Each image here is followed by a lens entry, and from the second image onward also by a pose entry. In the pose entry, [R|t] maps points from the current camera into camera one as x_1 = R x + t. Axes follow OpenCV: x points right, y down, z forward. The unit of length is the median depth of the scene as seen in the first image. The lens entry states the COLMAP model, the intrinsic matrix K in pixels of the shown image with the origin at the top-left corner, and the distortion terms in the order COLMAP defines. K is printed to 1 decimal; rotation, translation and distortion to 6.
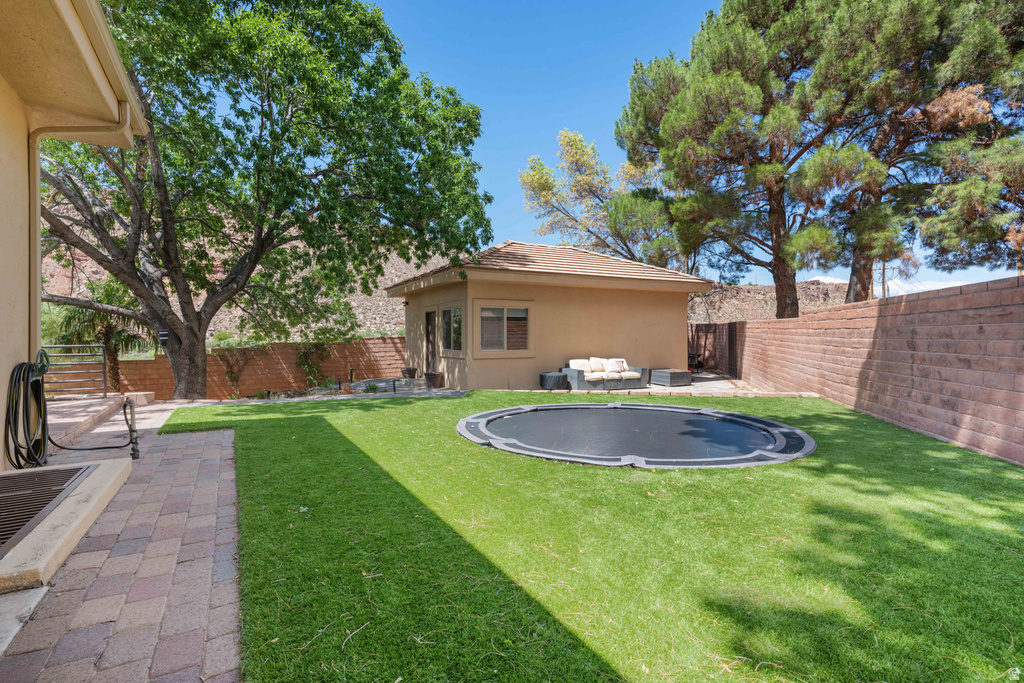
lens RADIAL K [[487.0, 0, 512.0], [0, 487.0, 341.5], [0, 0, 1]] dist [0.009871, 0.000433]
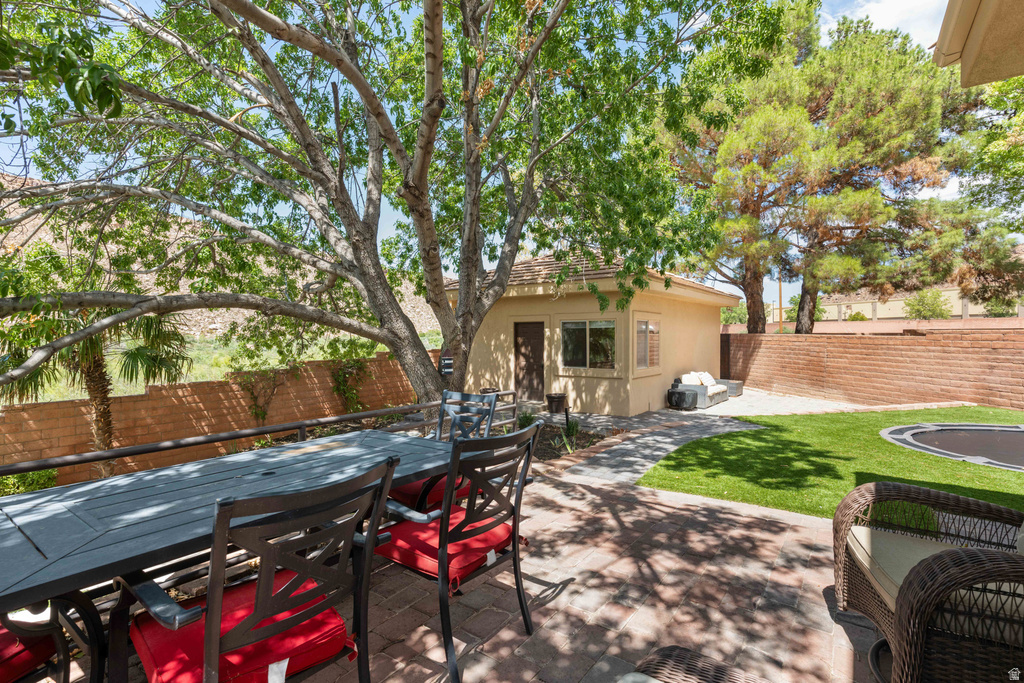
lens RADIAL K [[487.0, 0, 512.0], [0, 487.0, 341.5], [0, 0, 1]] dist [0.009871, 0.000433]
pose [[0.912033, 0.006185, 0.410070, -0.535107], [-0.002033, 0.999942, -0.010562, -0.018987], [-0.410112, 0.008799, 0.911993, 0.252302]]
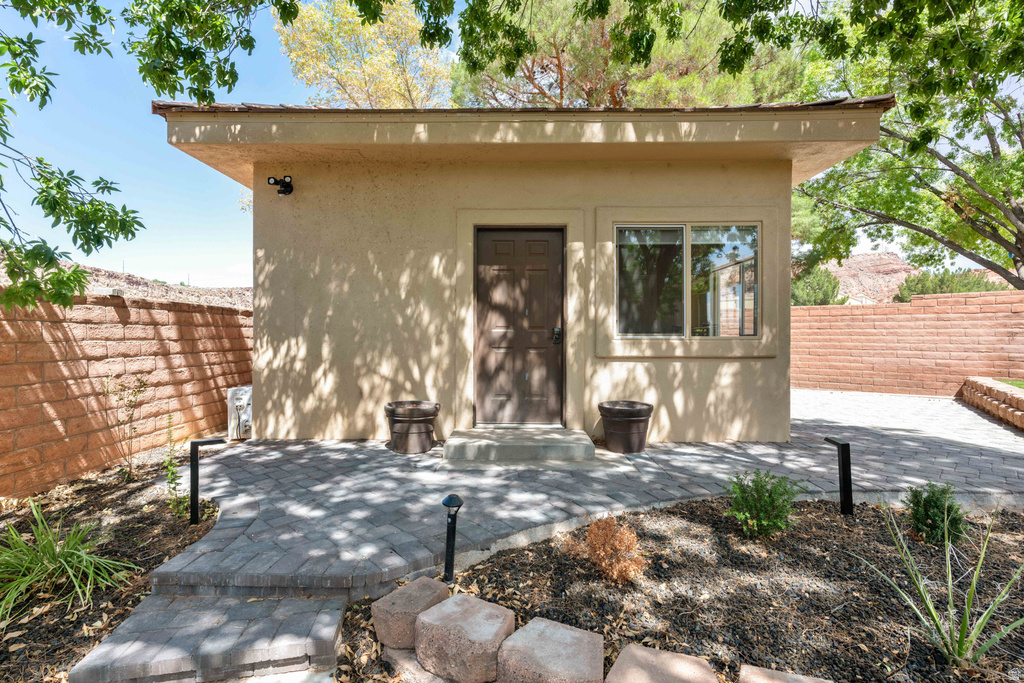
lens RADIAL K [[516.8, 0, 534.5], [0, 516.8, 341.8], [0, 0, 1]] dist [-0.000375, -0.000026]
pose [[0.505173, 0.003869, 0.863009, -0.465443], [0.006284, 0.999947, -0.008161, 0.020746], [-0.862995, 0.009546, 0.505122, 0.814852]]
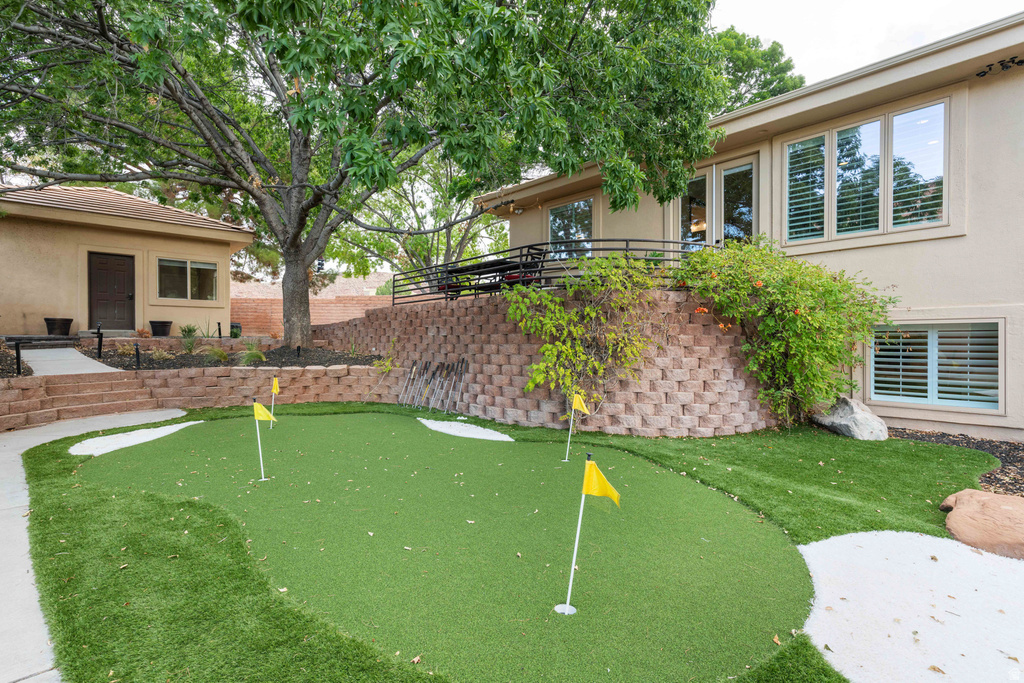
lens RADIAL K [[487.0, 0, 512.0], [0, 487.0, 341.5], [0, 0, 1]] dist [0.009871, 0.000433]
pose [[-0.219967, 0.009434, 0.975462, -1.131872], [0.004935, 0.999951, -0.008558, 0.100501], [-0.975495, 0.002931, -0.220003, 0.517759]]
